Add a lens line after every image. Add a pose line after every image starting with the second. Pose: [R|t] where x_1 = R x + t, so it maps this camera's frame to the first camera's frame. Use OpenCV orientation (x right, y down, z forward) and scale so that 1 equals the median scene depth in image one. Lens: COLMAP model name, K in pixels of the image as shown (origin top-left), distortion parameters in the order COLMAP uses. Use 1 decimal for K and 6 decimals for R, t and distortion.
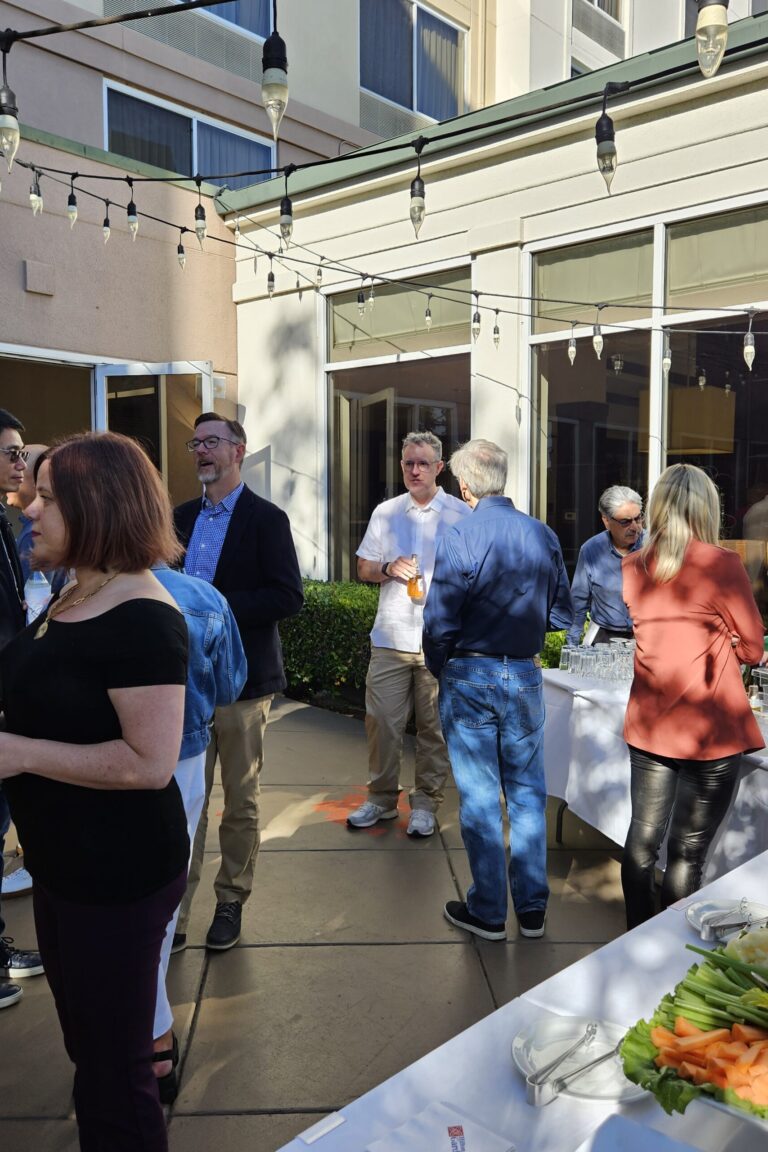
lens RADIAL K [[984.8, 0, 384.0], [0, 984.8, 576.0], [0, 0, 1]] dist [0.093971, -0.114538]
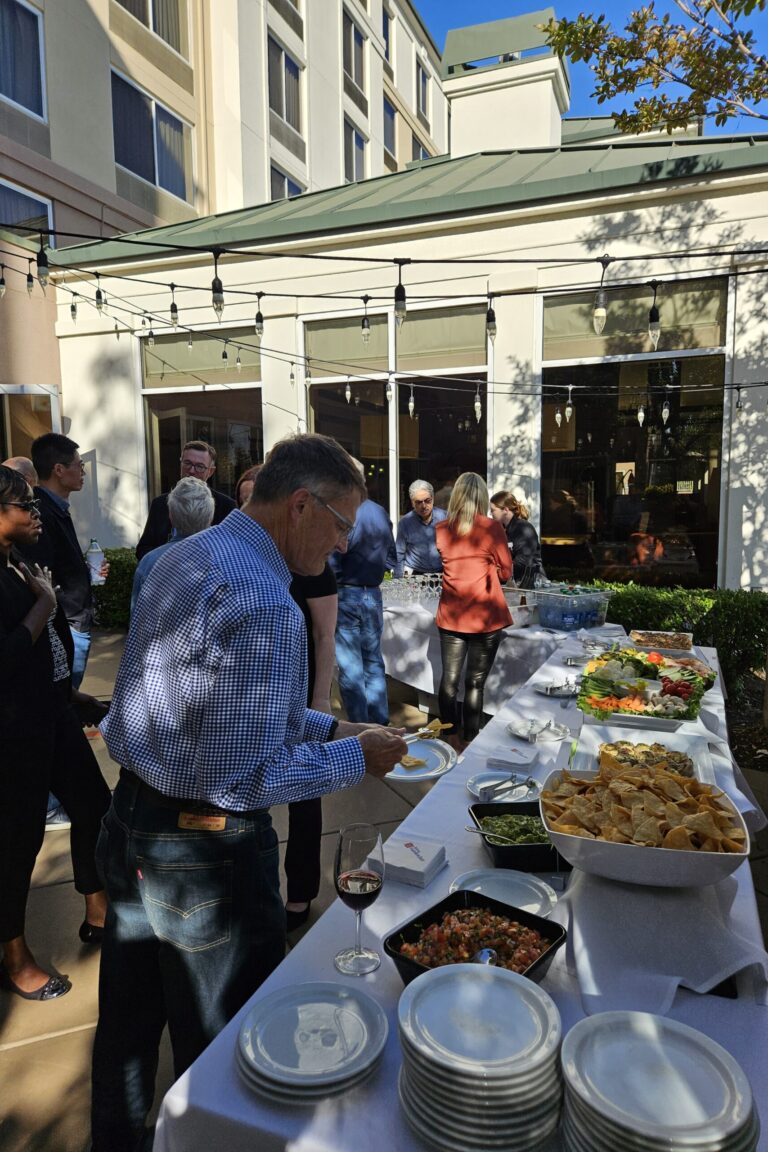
lens RADIAL K [[778.3, 0, 384.0], [0, 778.3, 576.0], [0, 0, 1]] dist [0.056927, -0.044646]
pose [[0.935698, -0.046890, 0.349672, -0.157376], [0.034958, 0.998574, 0.040358, 0.006251], [-0.351066, -0.025539, 0.936003, -0.126930]]
